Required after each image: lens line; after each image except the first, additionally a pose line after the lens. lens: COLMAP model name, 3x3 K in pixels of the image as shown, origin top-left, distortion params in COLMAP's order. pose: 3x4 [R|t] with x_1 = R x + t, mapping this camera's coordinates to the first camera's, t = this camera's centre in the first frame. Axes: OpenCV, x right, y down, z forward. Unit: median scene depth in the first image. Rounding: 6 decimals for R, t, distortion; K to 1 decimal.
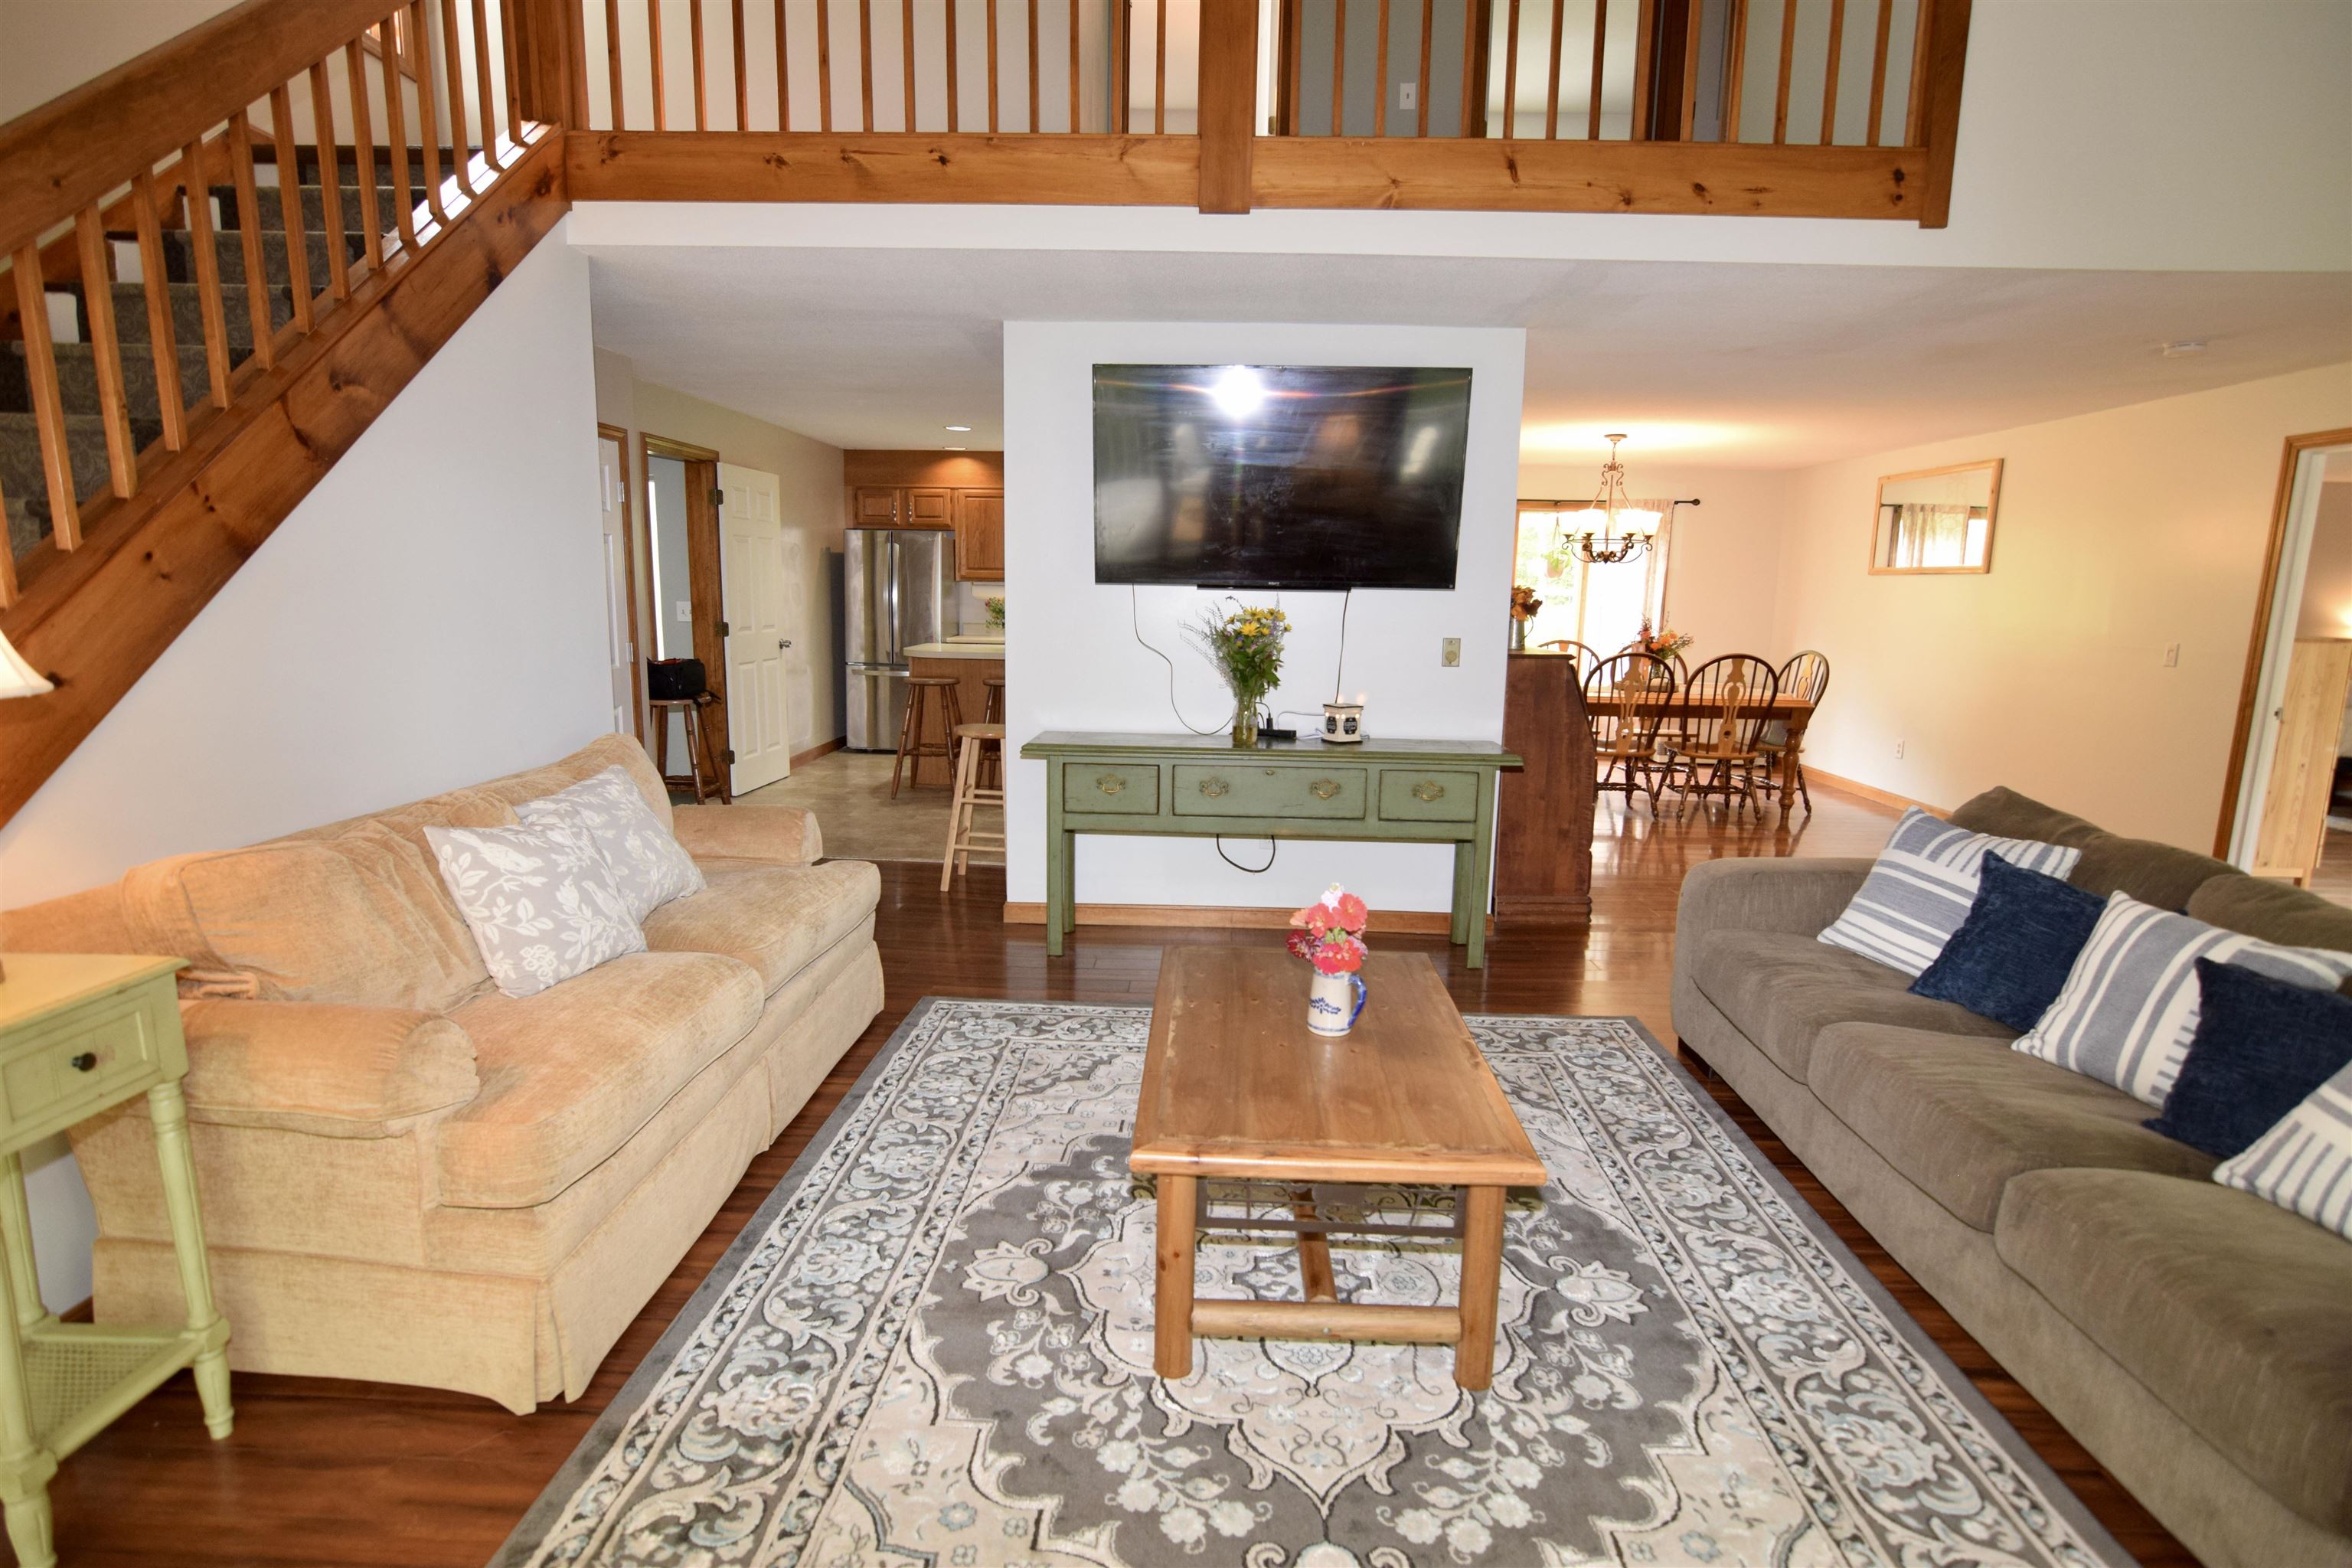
lens RADIAL K [[1157.9, 0, 1171.9], [0, 1157.9, 783.0], [0, 0, 1]] dist [-0.036224, 0.012438]
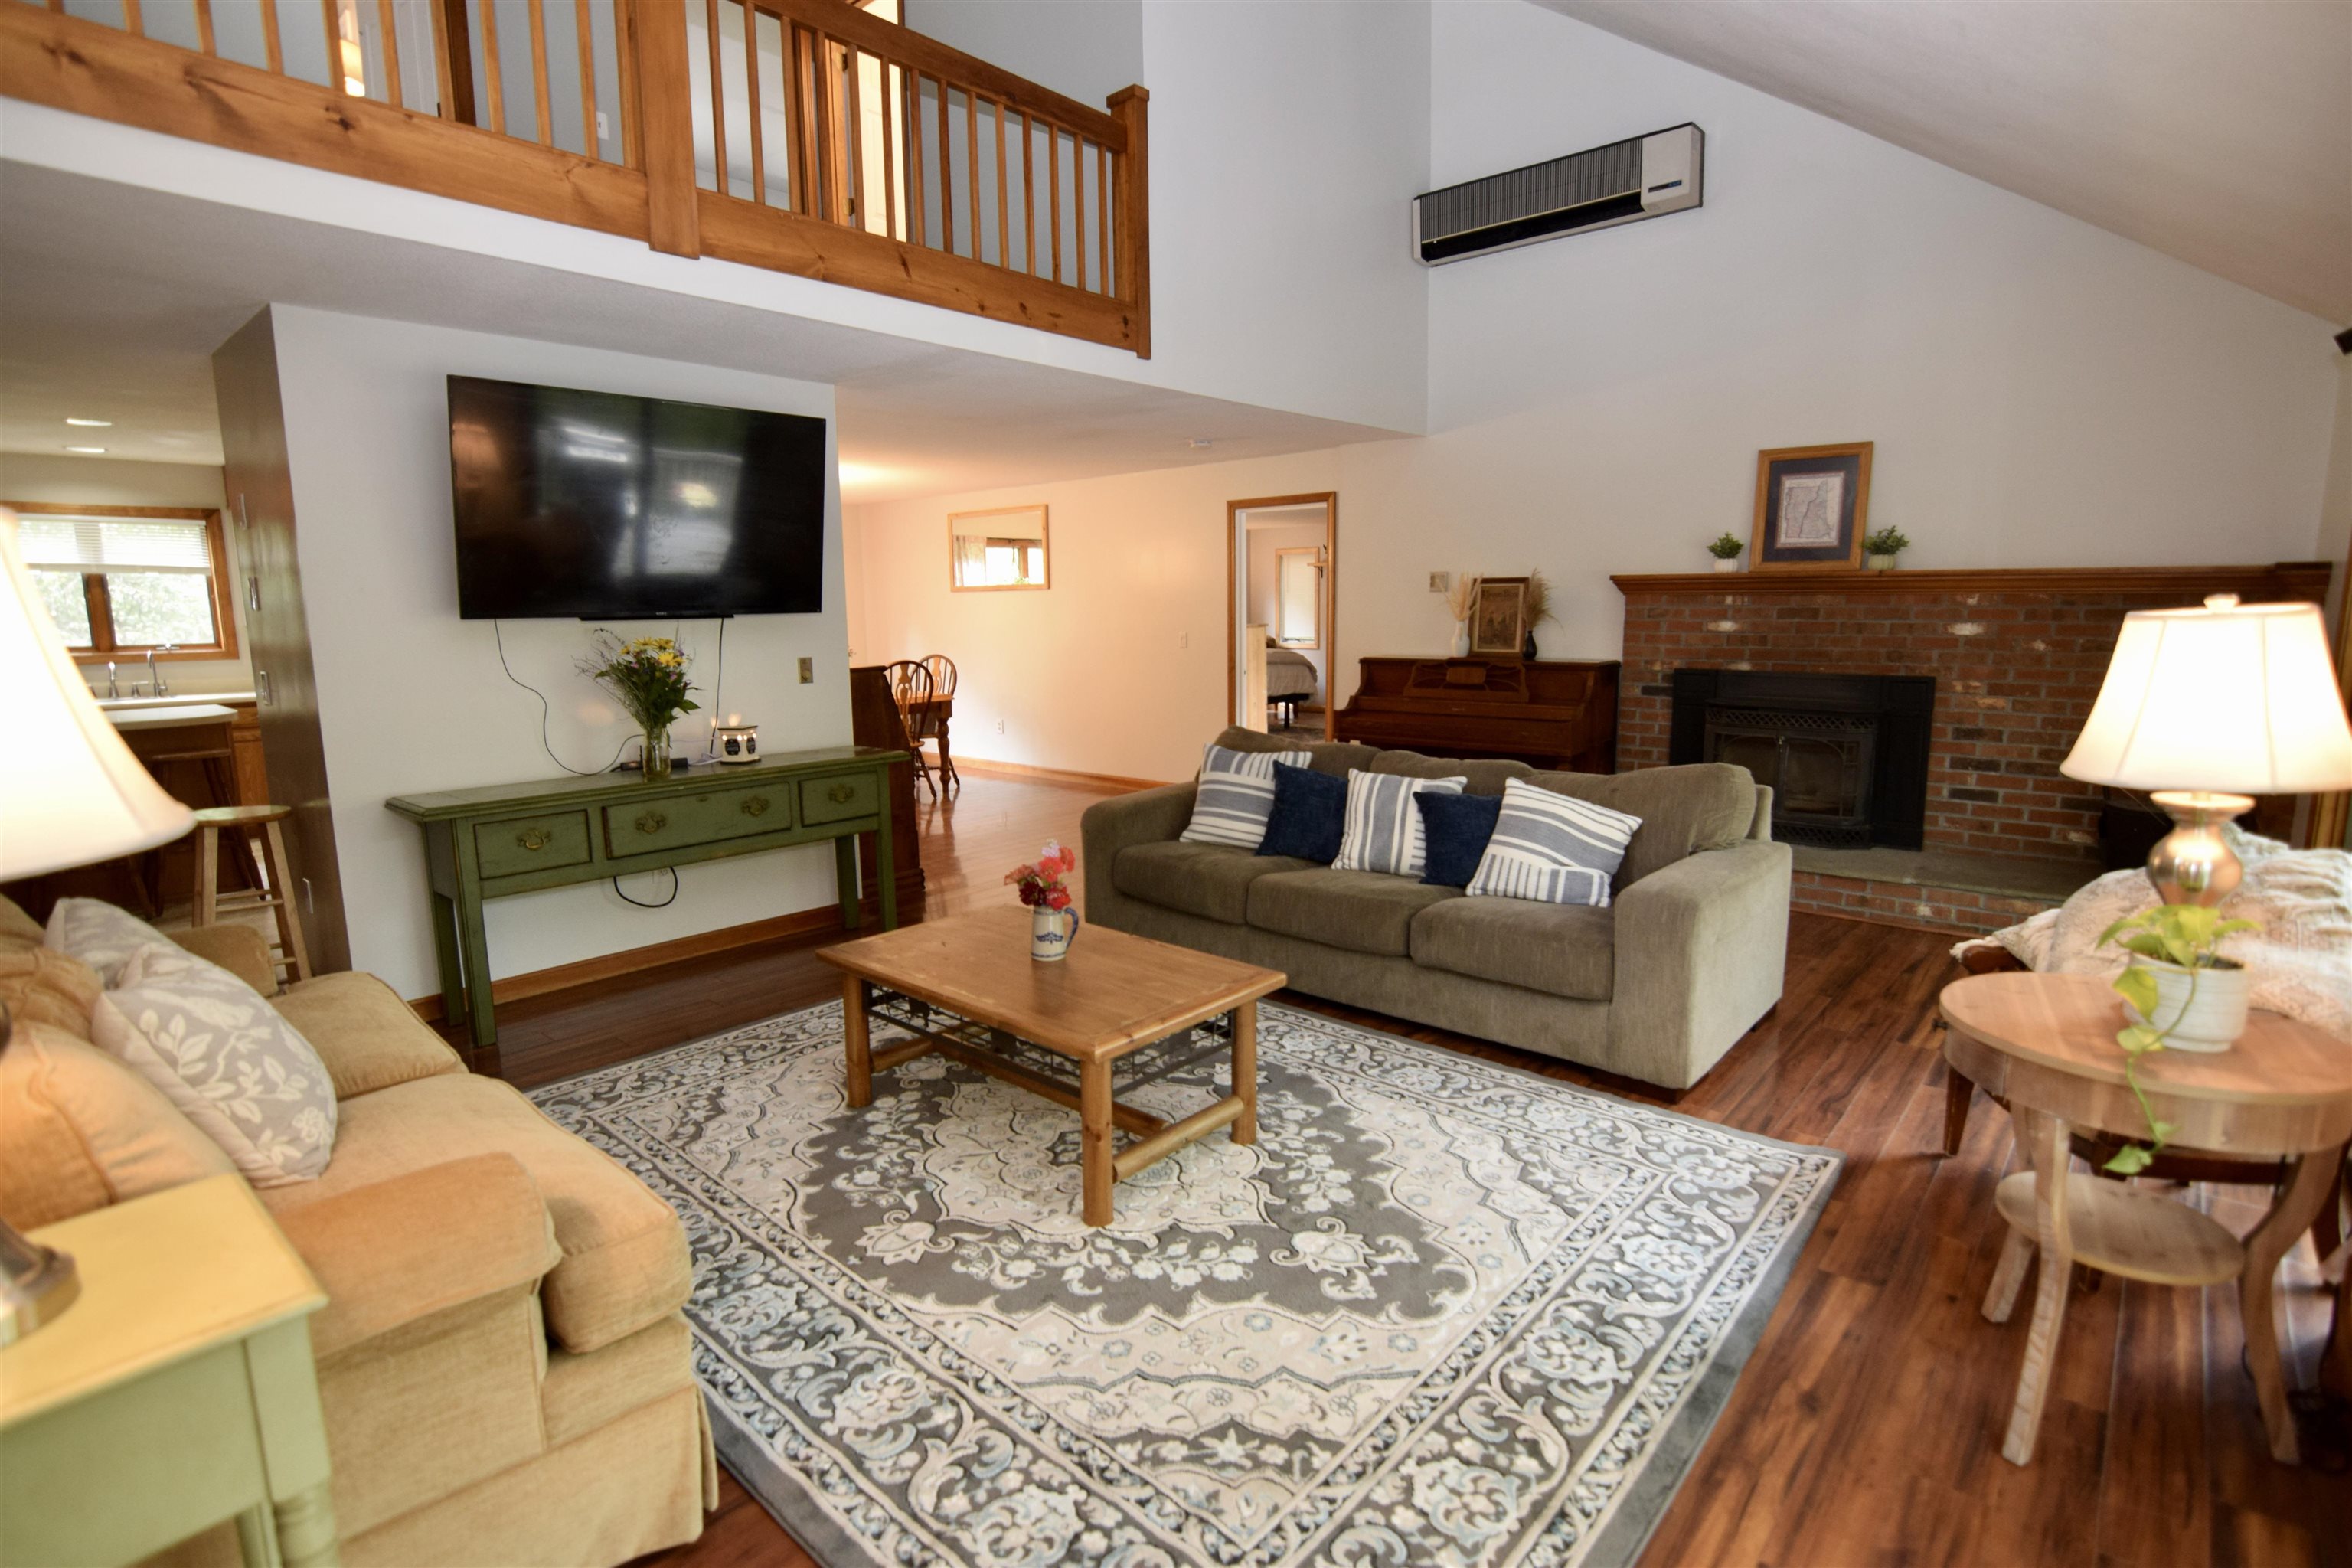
lens RADIAL K [[1157.9, 0, 1171.9], [0, 1157.9, 783.0], [0, 0, 1]] dist [-0.036224, 0.012438]
pose [[0.634993, -0.141354, 0.759475, -0.570142], [0.155007, 0.986437, 0.053996, -0.018434], [-0.756807, 0.083437, 0.648292, 0.044842]]
